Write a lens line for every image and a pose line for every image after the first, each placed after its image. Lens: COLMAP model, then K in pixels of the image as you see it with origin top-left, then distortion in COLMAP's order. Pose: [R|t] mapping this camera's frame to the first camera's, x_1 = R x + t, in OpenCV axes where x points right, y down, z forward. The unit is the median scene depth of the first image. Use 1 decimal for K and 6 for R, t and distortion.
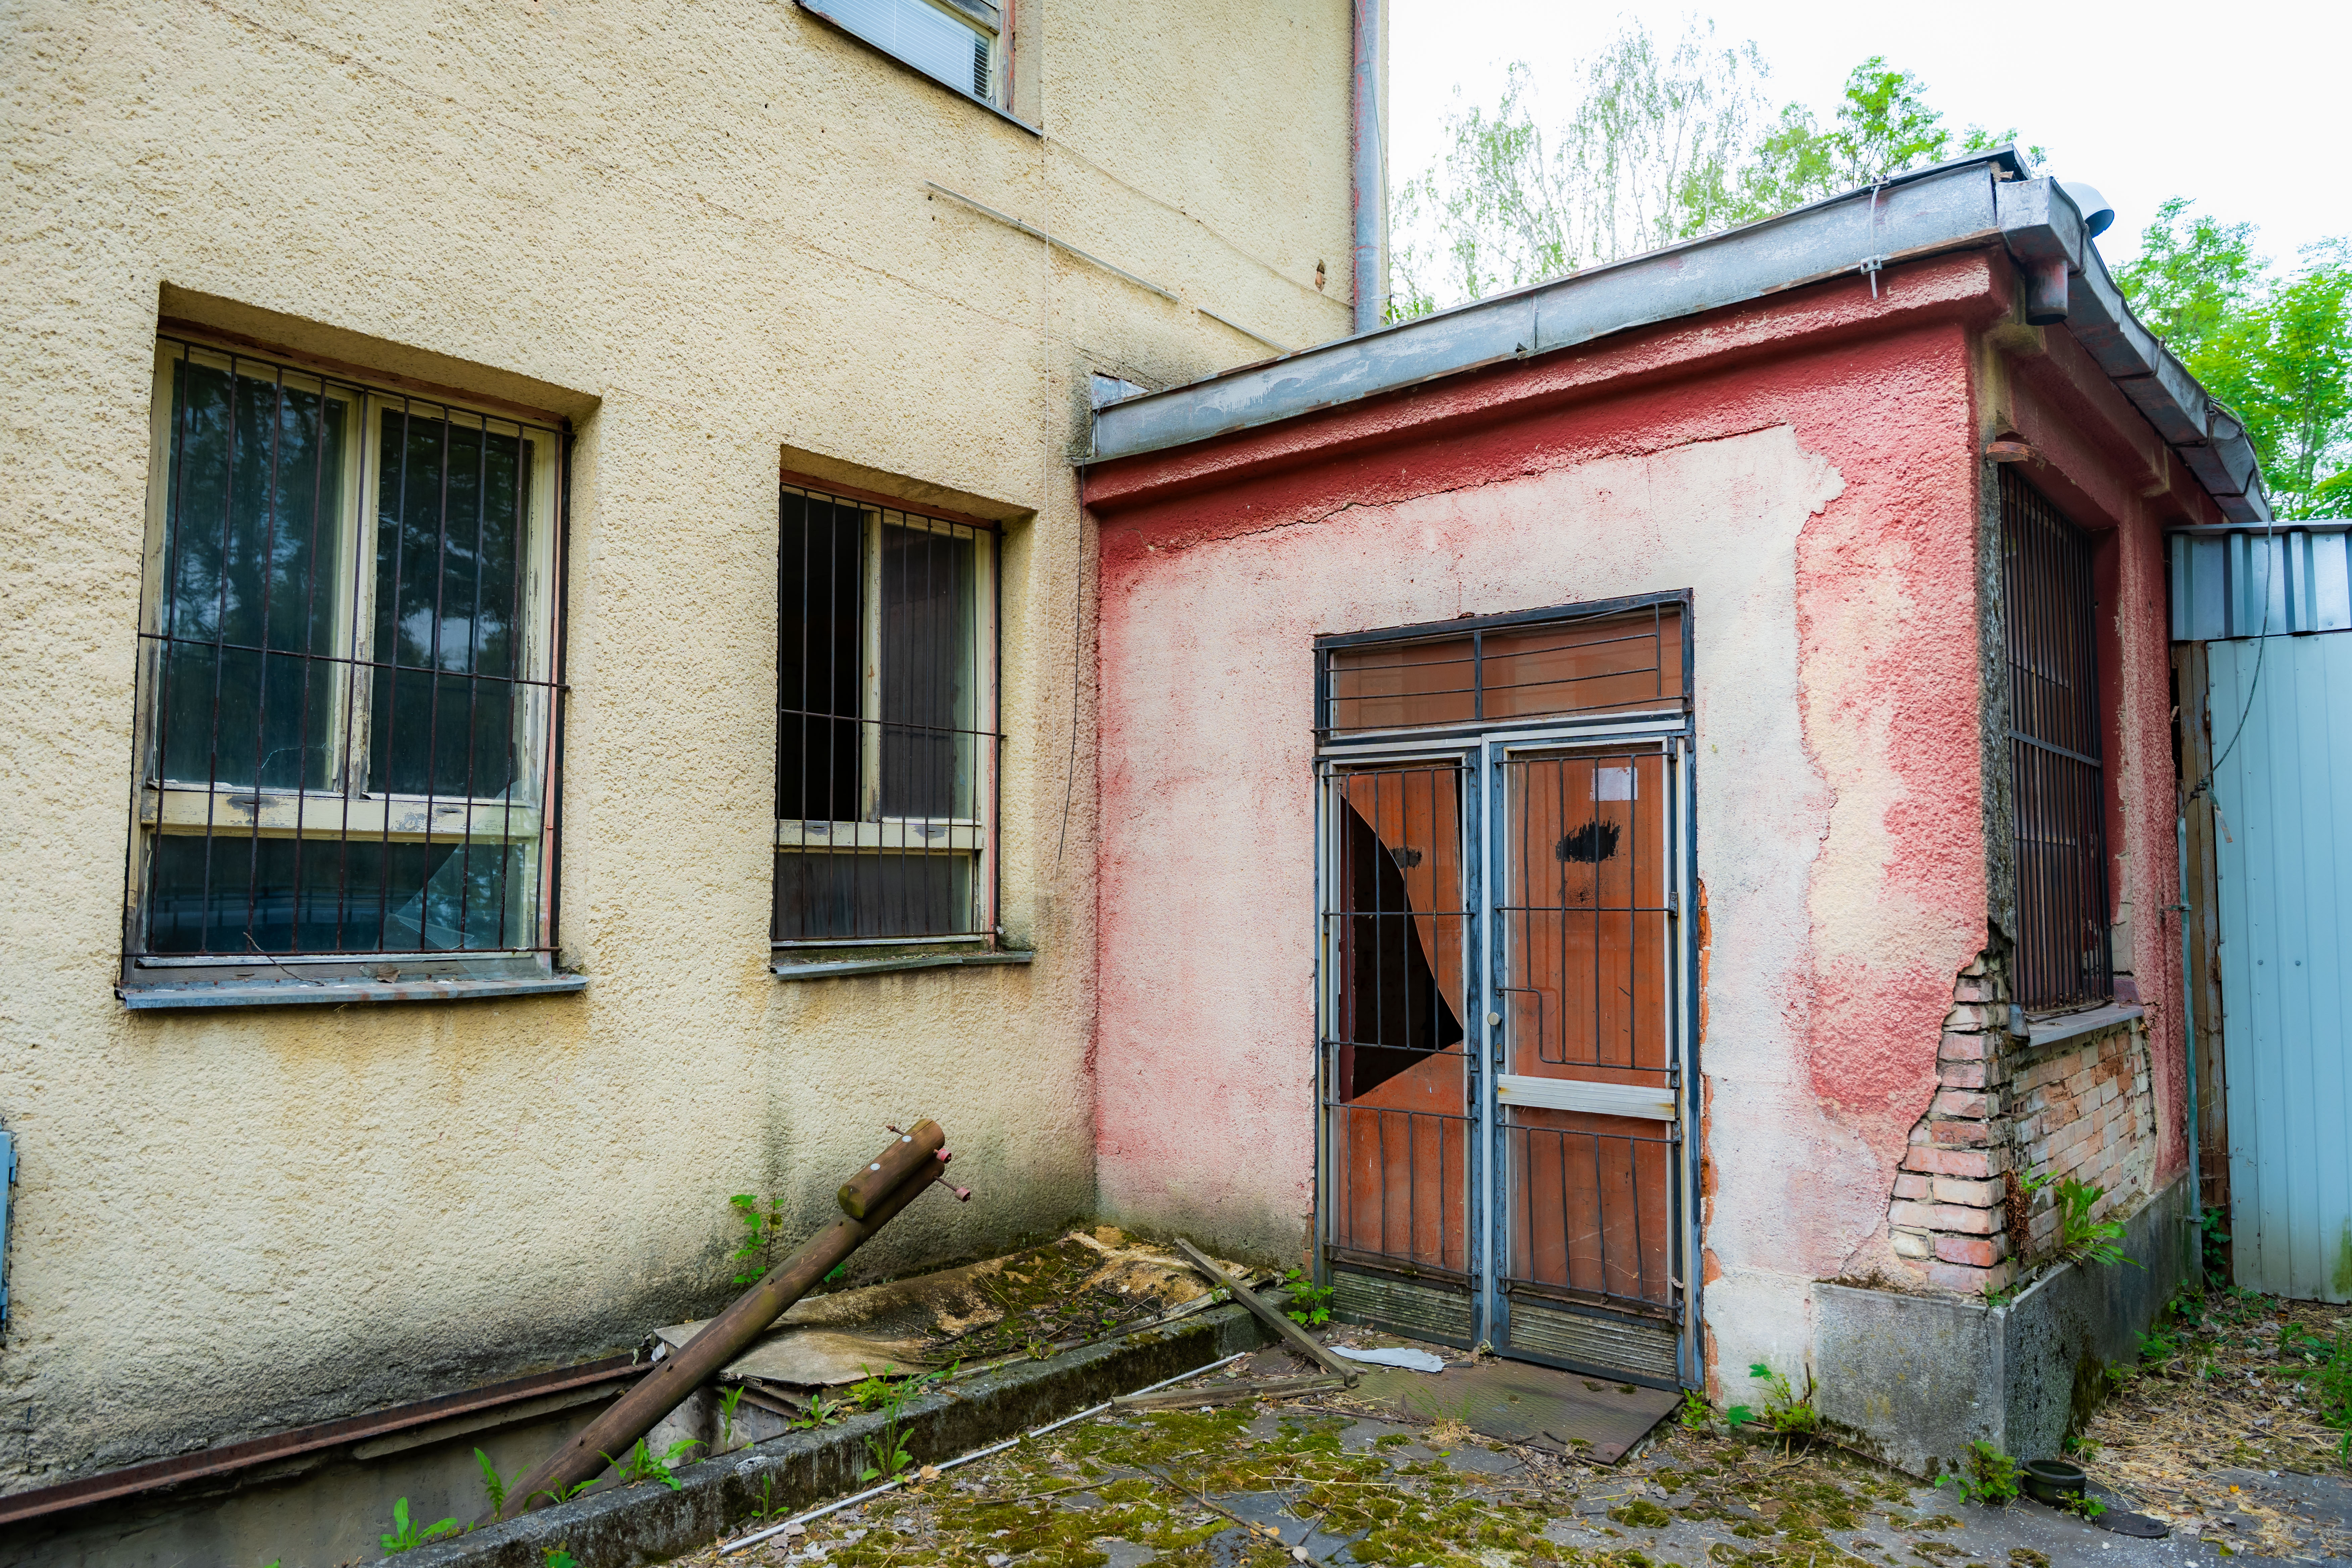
lens RADIAL K [[1551.4, 0, 1188.8], [0, 1551.4, 786.6], [0, 0, 1]] dist [0.000241, -0.016052]
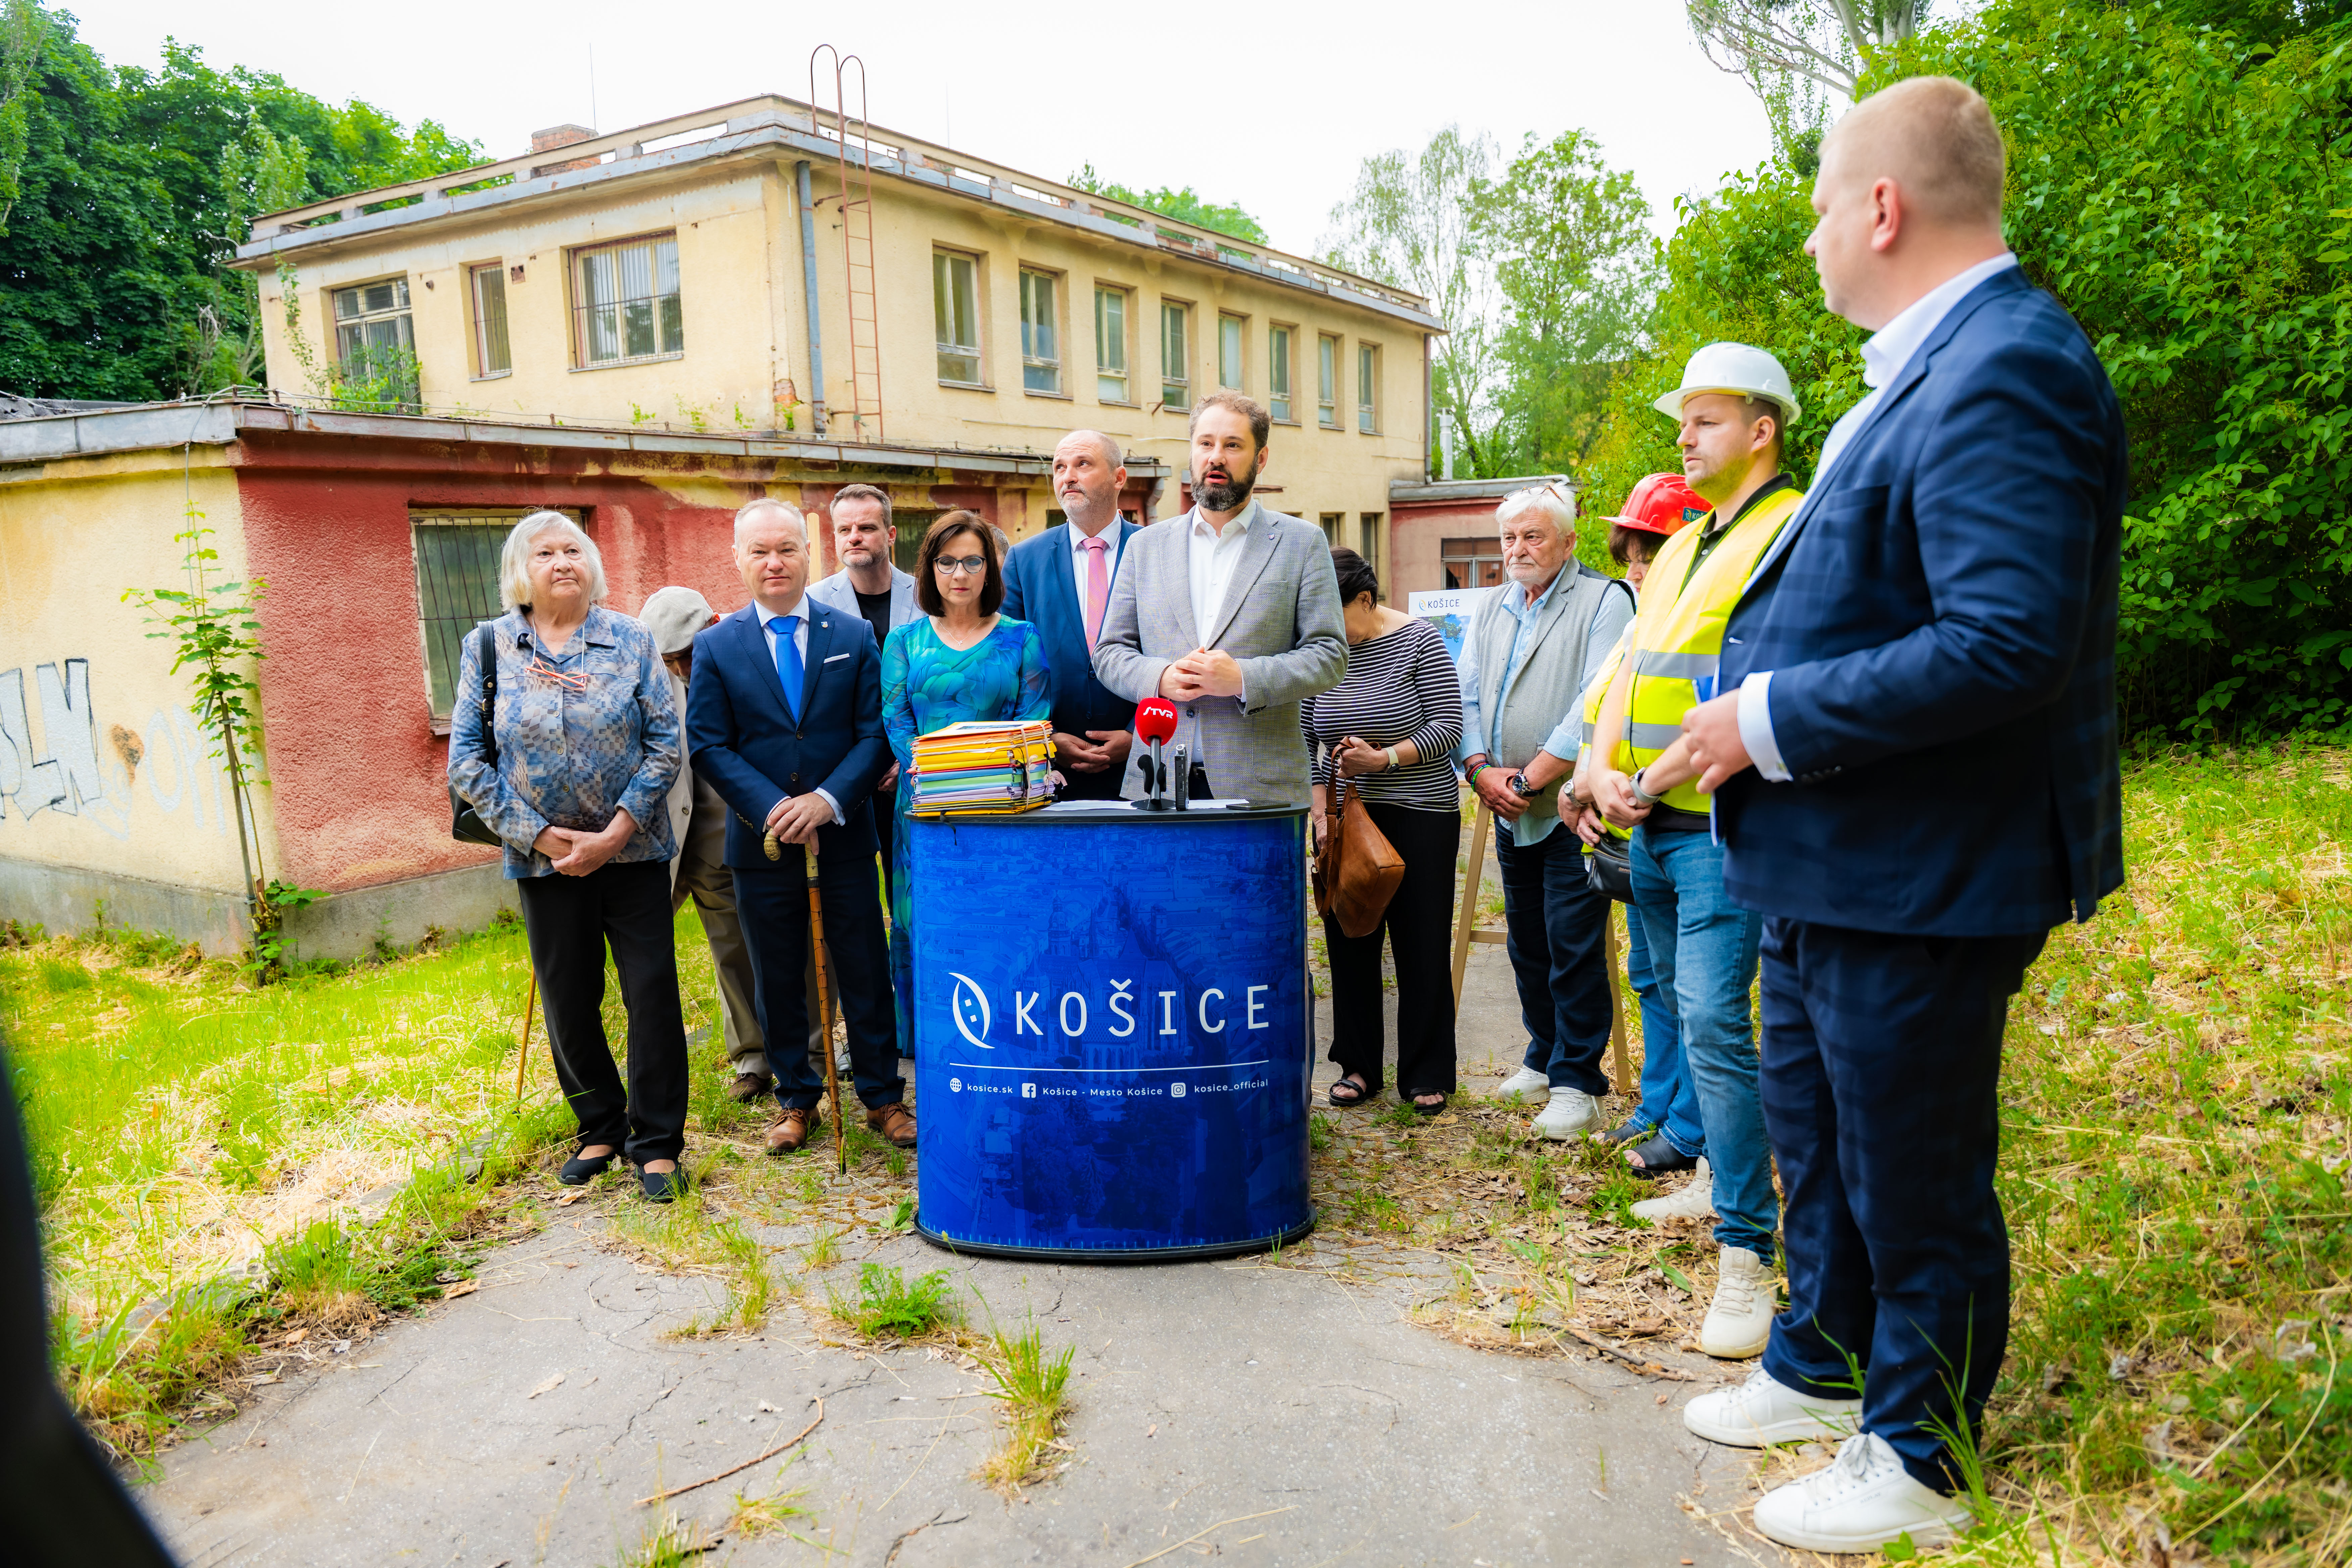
lens RADIAL K [[1551.4, 0, 1180.2], [0, 1551.4, 792.0], [0, 0, 1]] dist [0.000241, -0.016052]
pose [[0.985450, -0.060064, 0.159000, -1.839978], [0.022311, 0.973095, 0.229321, -0.525703], [-0.168496, -0.222437, 0.960277, -4.538315]]
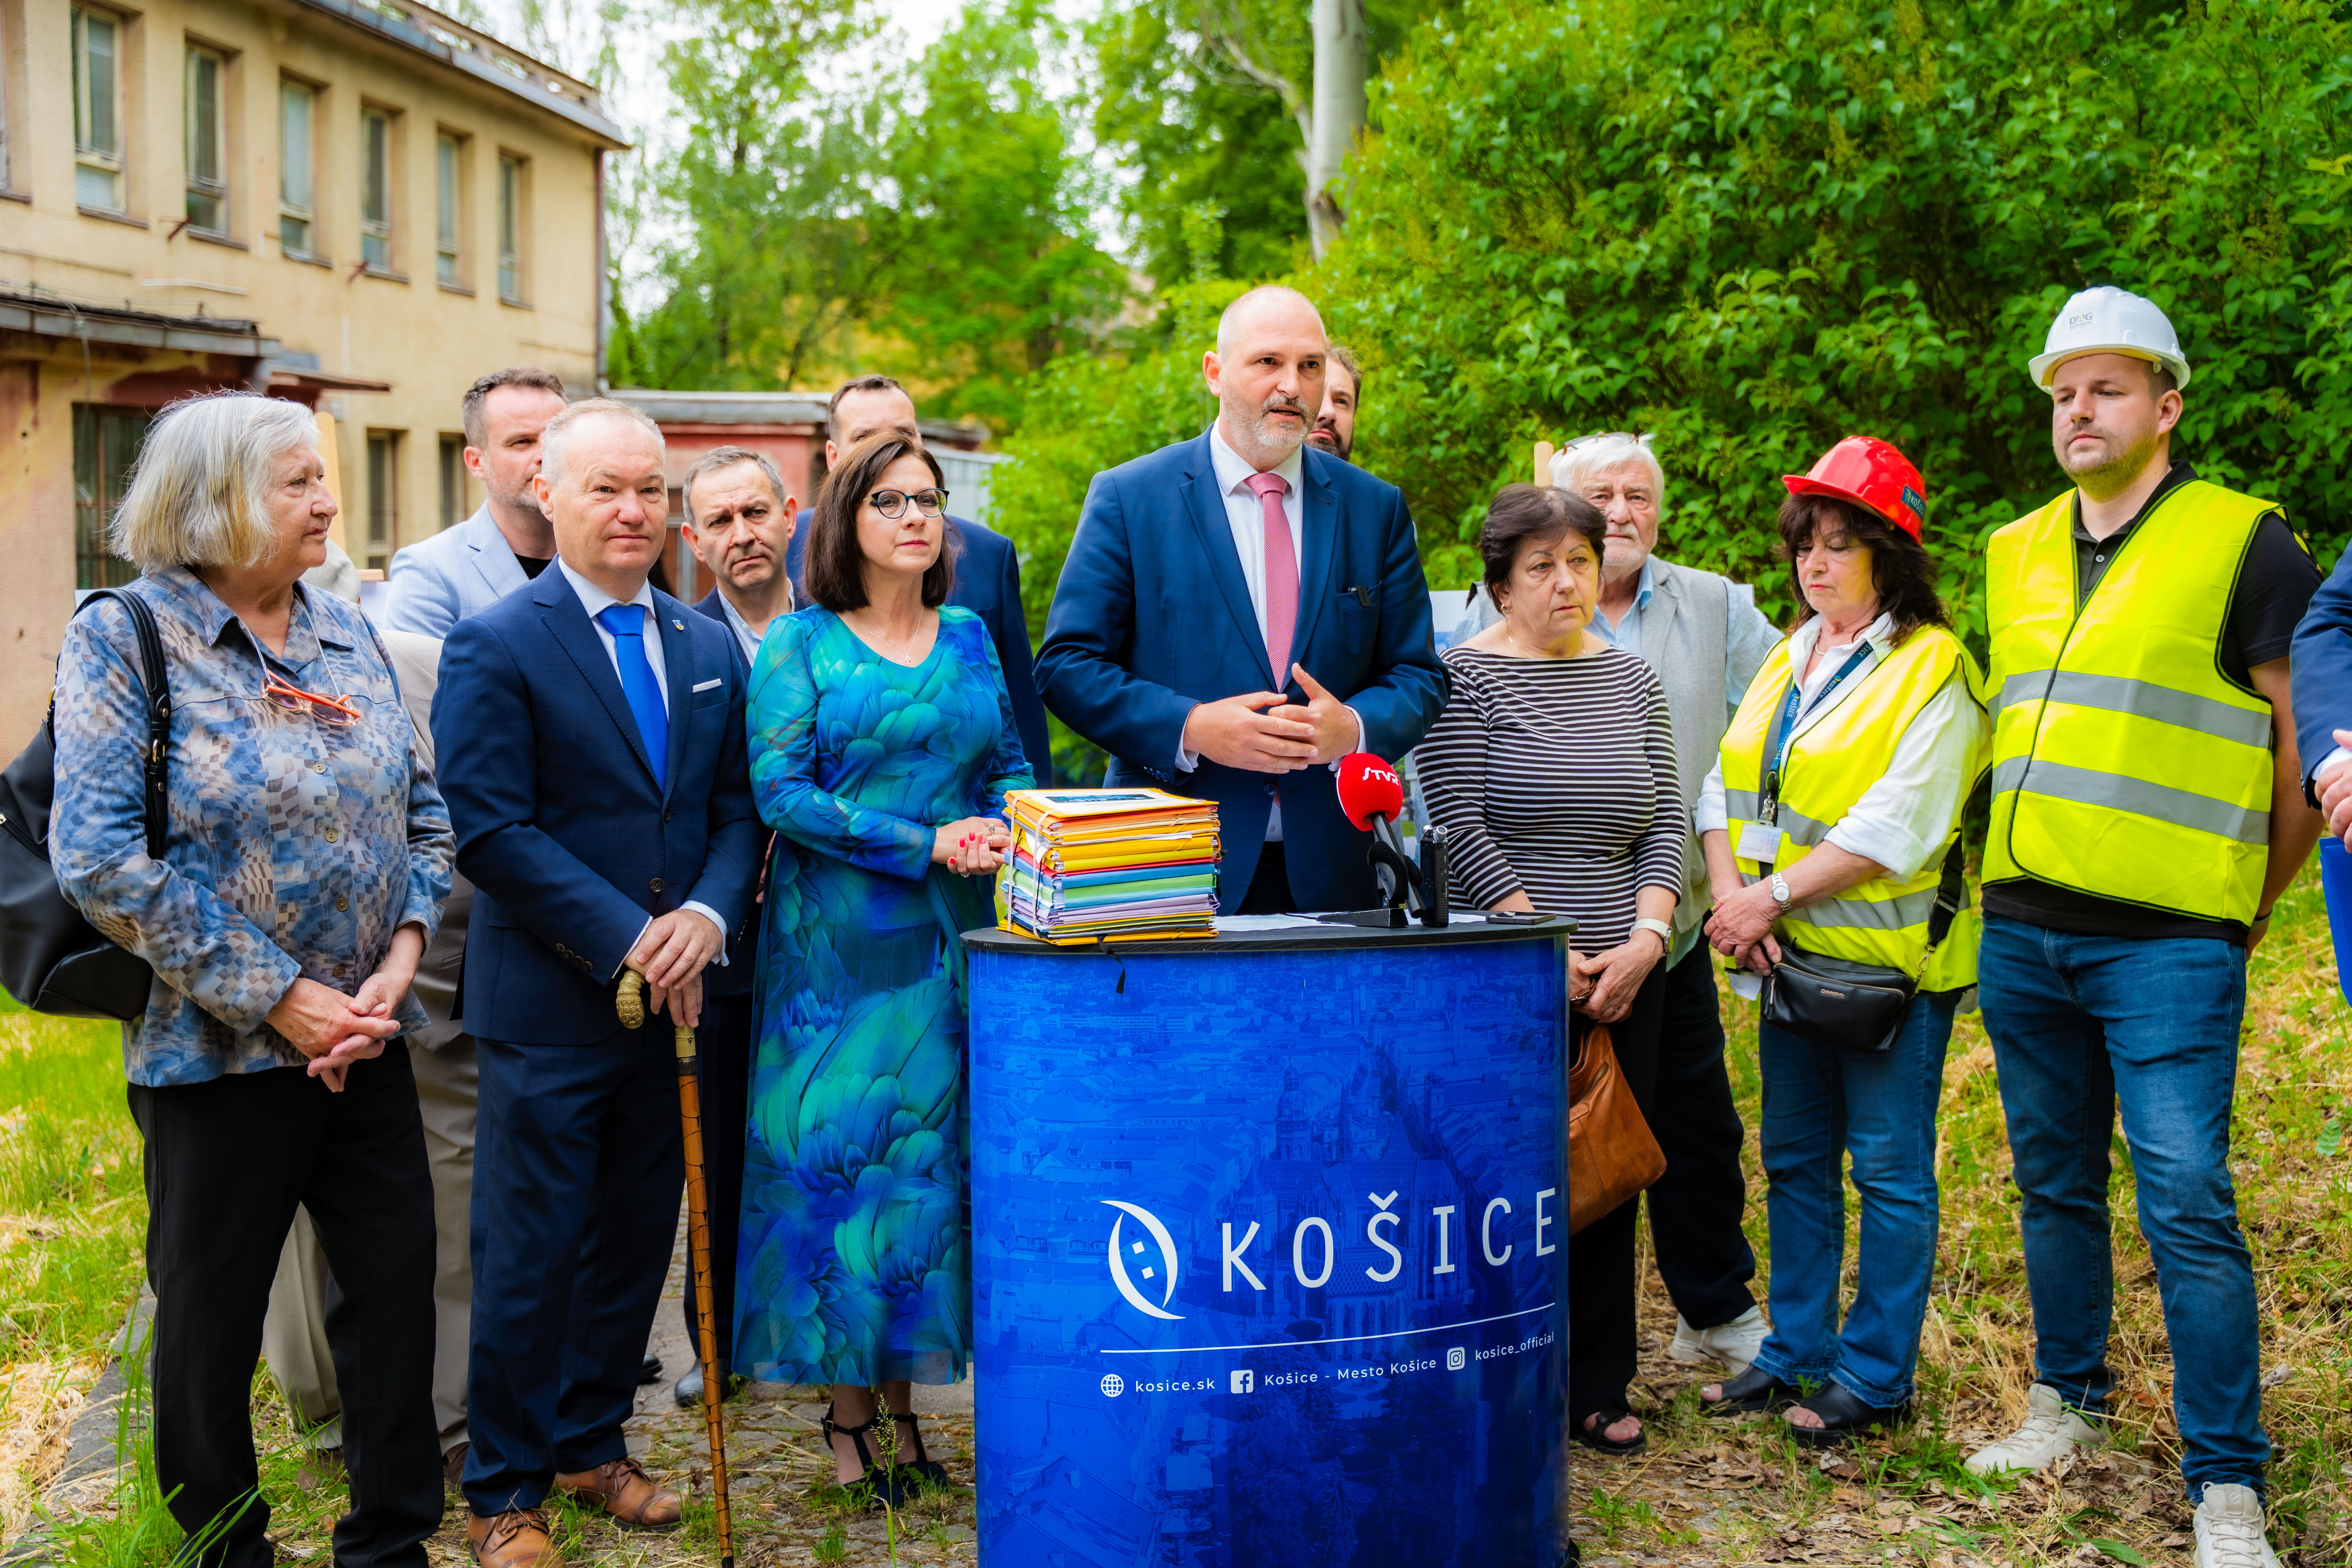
lens RADIAL K [[2564.2, 0, 1177.5], [0, 2564.2, 801.5], [0, 0, 1]] dist [0.015324, 0.000000]
pose [[0.826876, -0.052150, 0.559961, -2.164971], [-0.061144, 0.981452, 0.181693, -0.525461], [-0.559051, -0.184476, 0.808351, -4.441772]]
